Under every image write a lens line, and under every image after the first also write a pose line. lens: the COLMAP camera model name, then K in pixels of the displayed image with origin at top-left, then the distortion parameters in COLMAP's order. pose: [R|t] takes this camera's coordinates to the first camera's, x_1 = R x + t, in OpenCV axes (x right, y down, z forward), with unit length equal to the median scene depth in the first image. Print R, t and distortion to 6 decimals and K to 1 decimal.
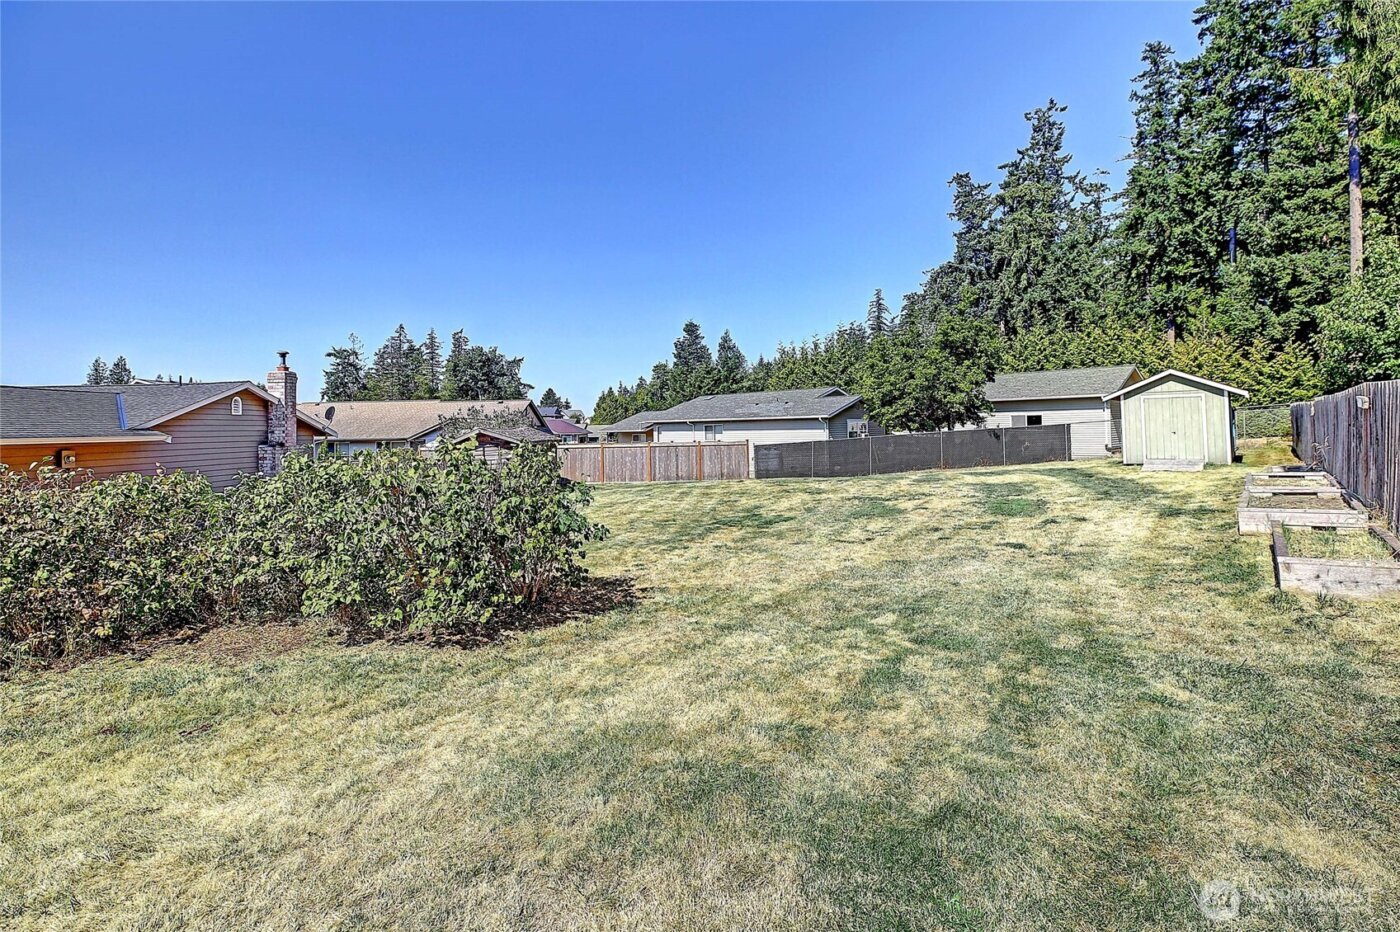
lens RADIAL K [[641.3, 0, 704.9], [0, 641.3, 453.9], [0, 0, 1]] dist [-0.021631, 0.000541]
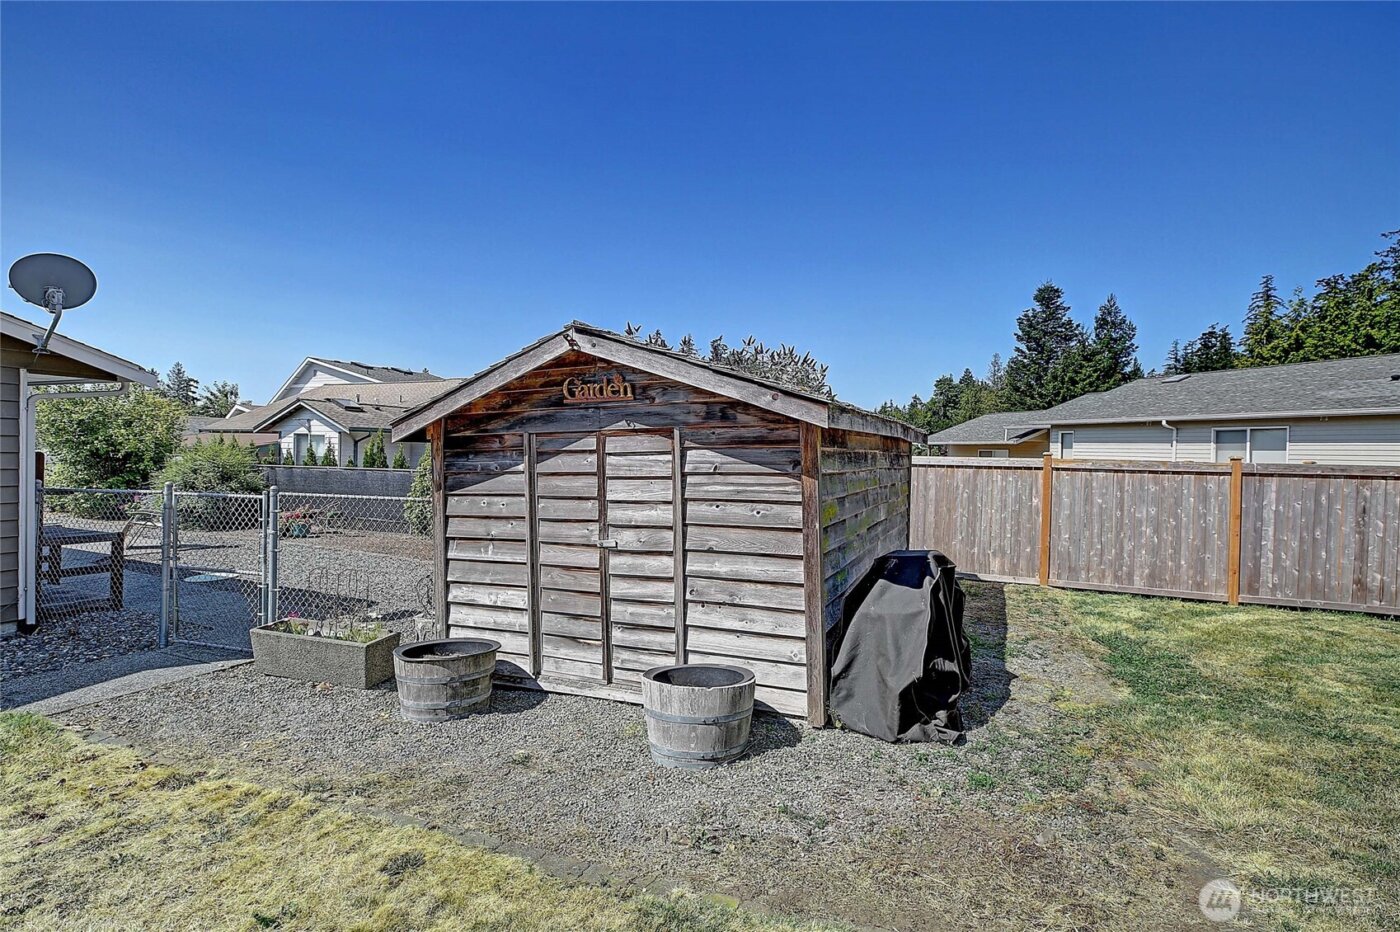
lens RADIAL K [[641.3, 0, 704.9], [0, 641.3, 453.9], [0, 0, 1]] dist [-0.021631, 0.000541]
pose [[0.918899, 0.042411, -0.392207, -0.083025], [-0.055674, 0.998195, -0.022501, -0.000064], [0.390545, 0.042512, 0.919602, 0.275312]]
